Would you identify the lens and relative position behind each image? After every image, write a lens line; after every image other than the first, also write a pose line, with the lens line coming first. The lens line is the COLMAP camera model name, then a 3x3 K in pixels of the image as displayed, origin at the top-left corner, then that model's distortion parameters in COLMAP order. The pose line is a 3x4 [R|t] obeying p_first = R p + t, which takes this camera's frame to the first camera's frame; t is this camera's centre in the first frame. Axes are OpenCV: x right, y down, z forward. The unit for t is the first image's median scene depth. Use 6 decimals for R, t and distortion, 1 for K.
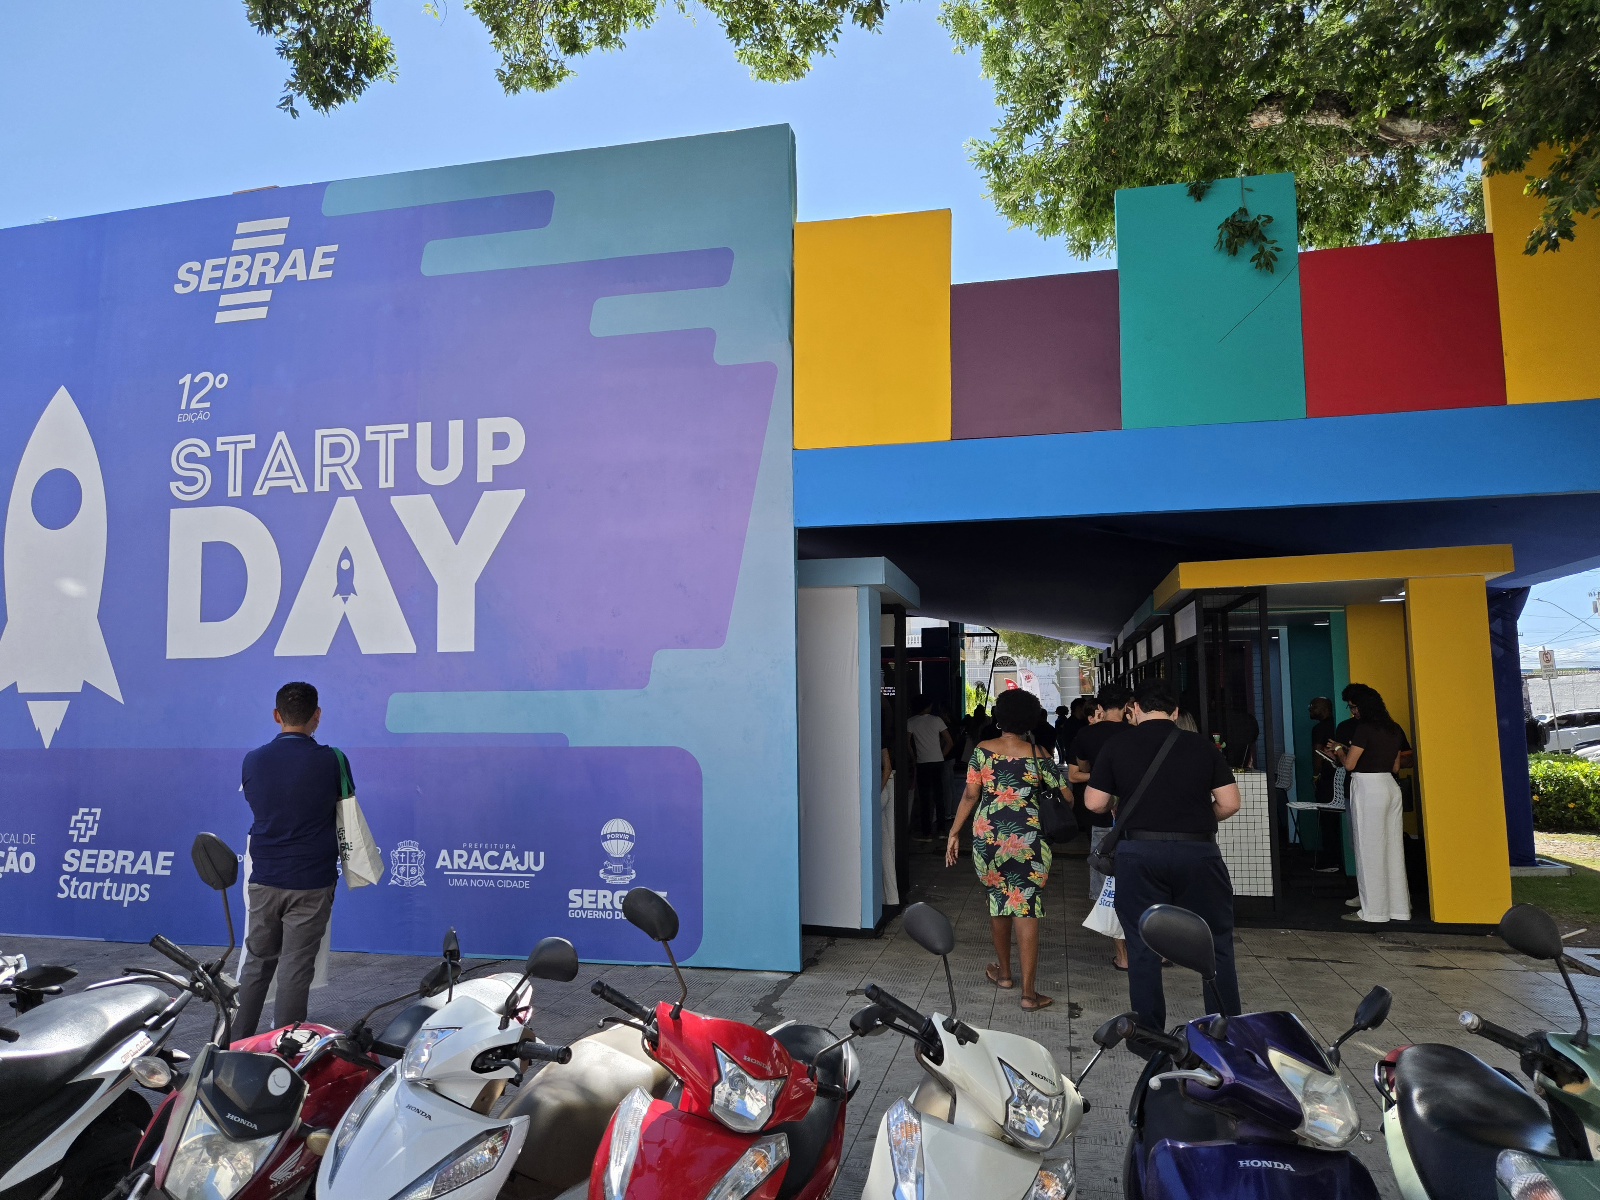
lens RADIAL K [[1083.3, 0, 800.0], [0, 1083.3, 600.0], [0, 0, 1]] dist [0.071942, -0.072872]
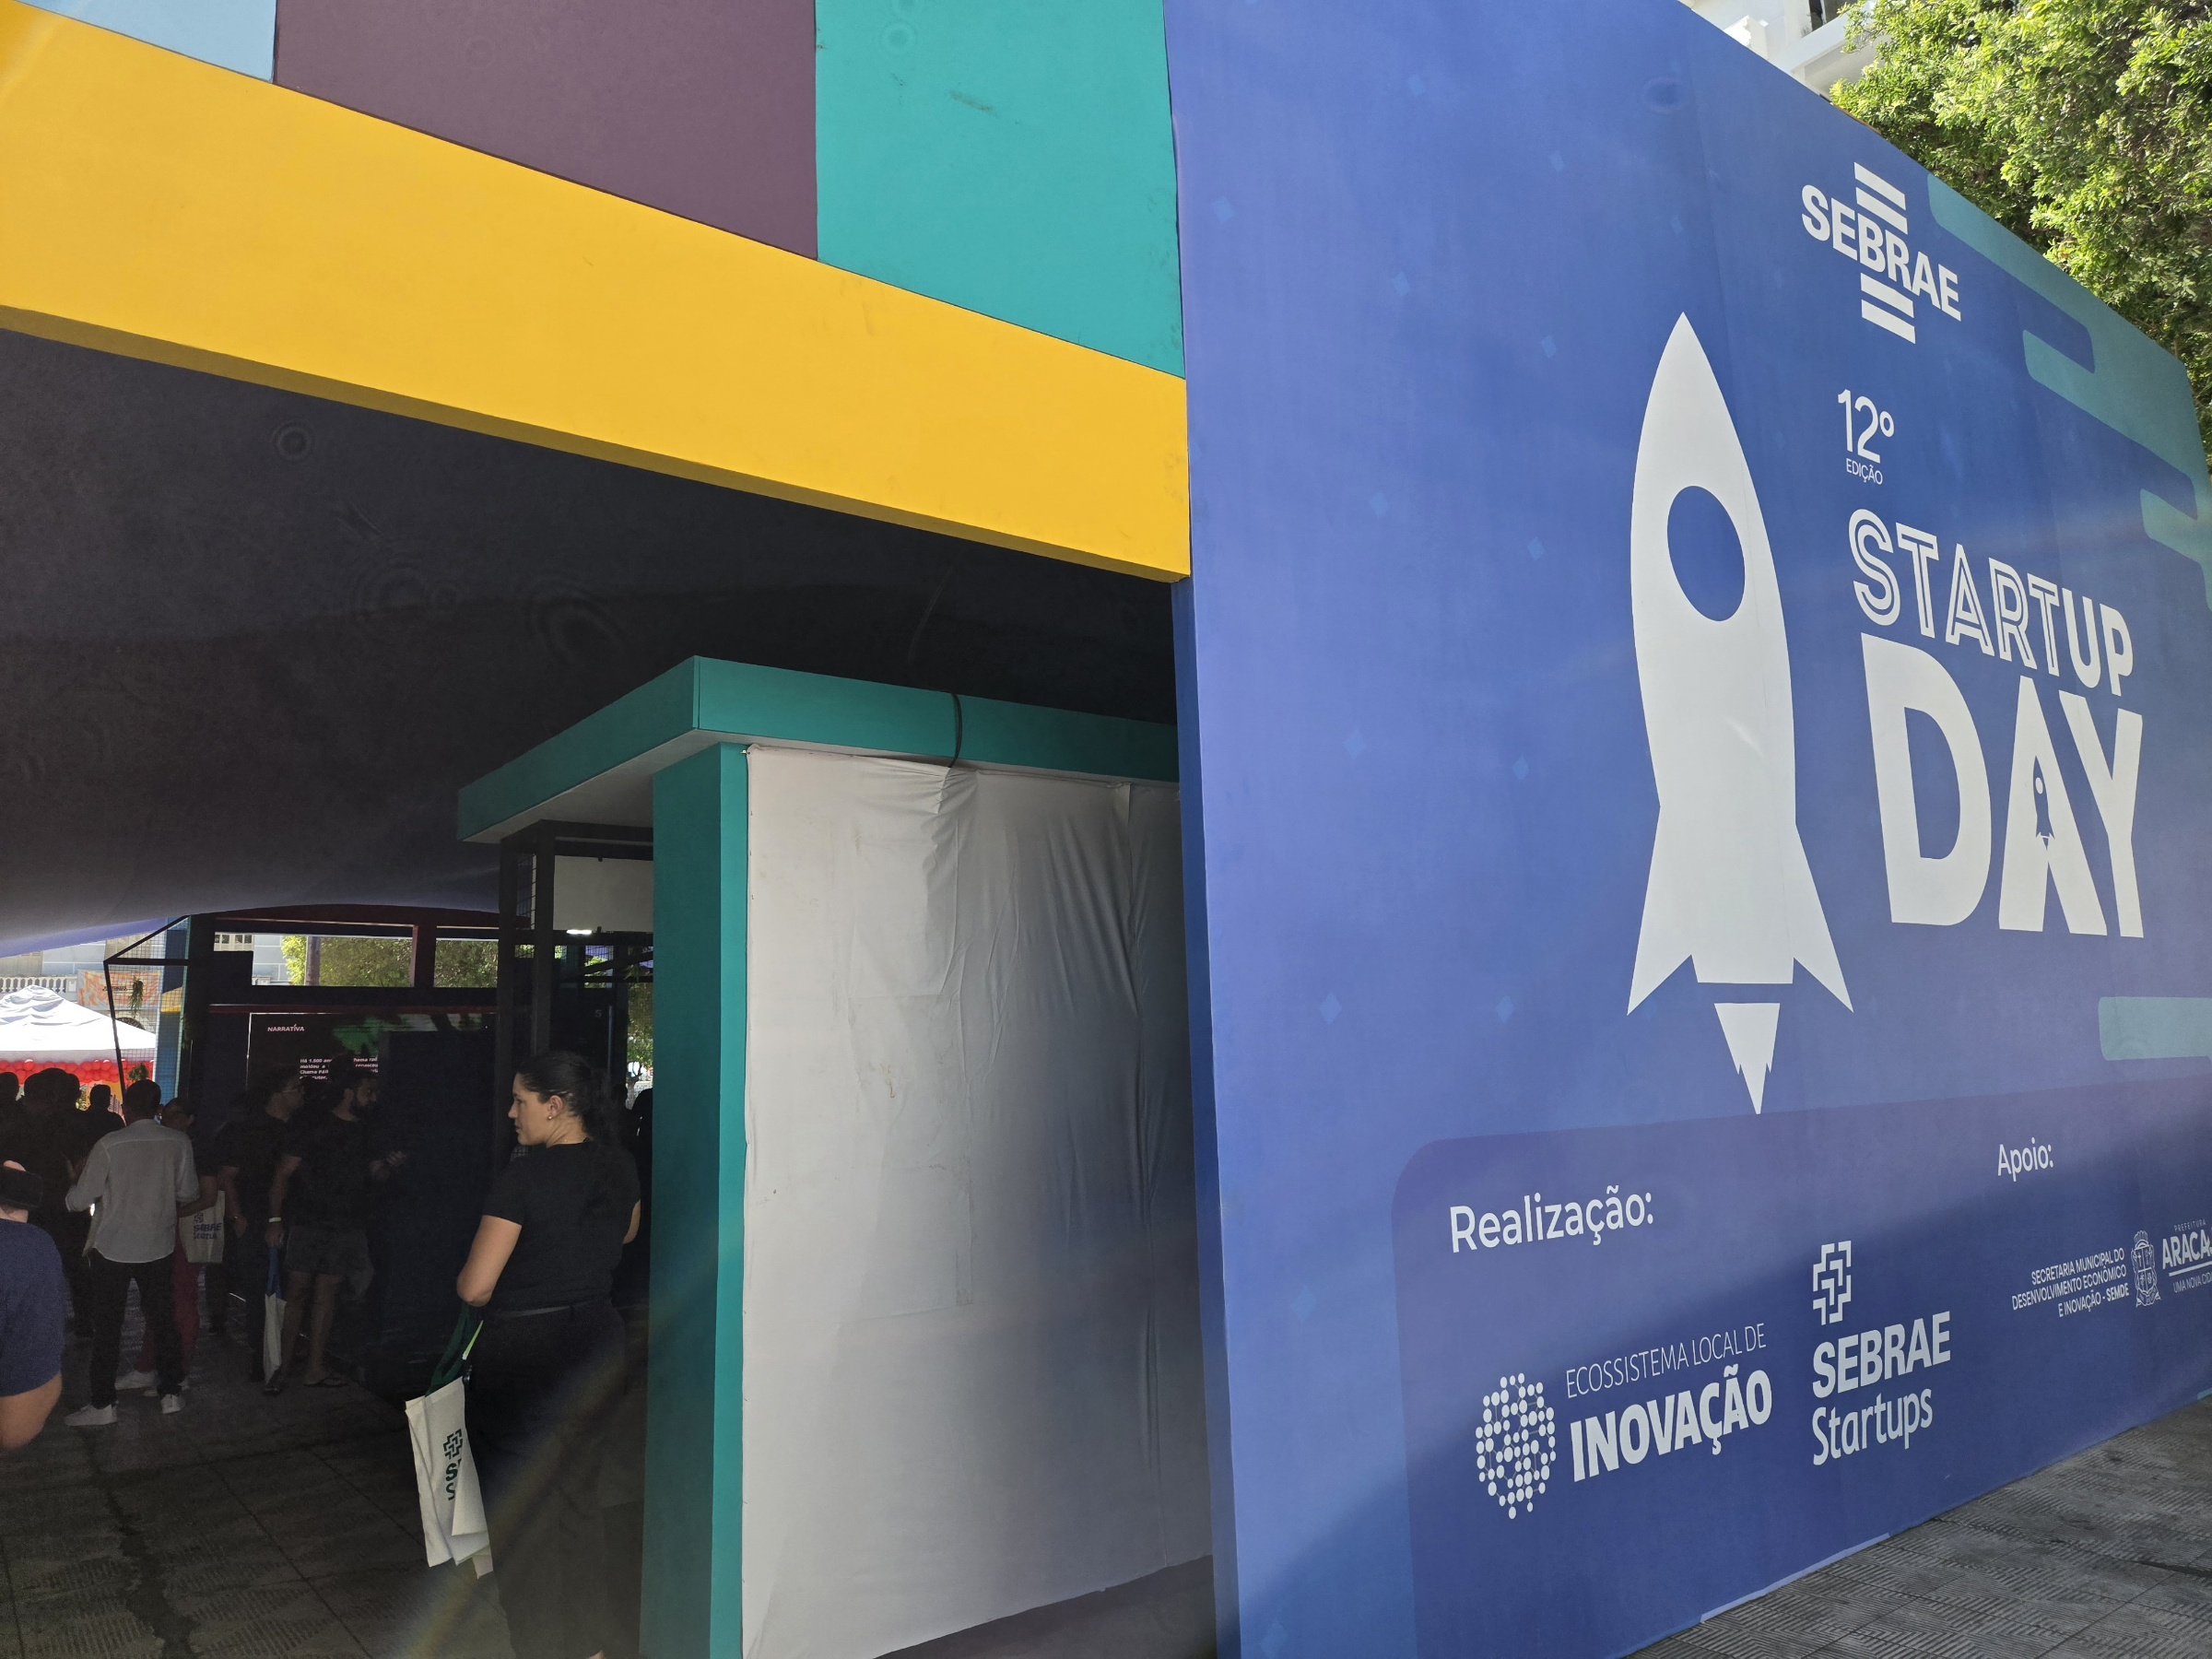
lens RADIAL K [[1481.6, 0, 1101.1], [0, 1481.6, 800.2], [0, 0, 1]] dist [0.061900, -0.058473]
pose [[0.634193, 0.124432, 0.763097, -1.331110], [-0.047890, 0.991392, -0.121858, 0.098625], [-0.771691, 0.040737, 0.634692, 0.835902]]
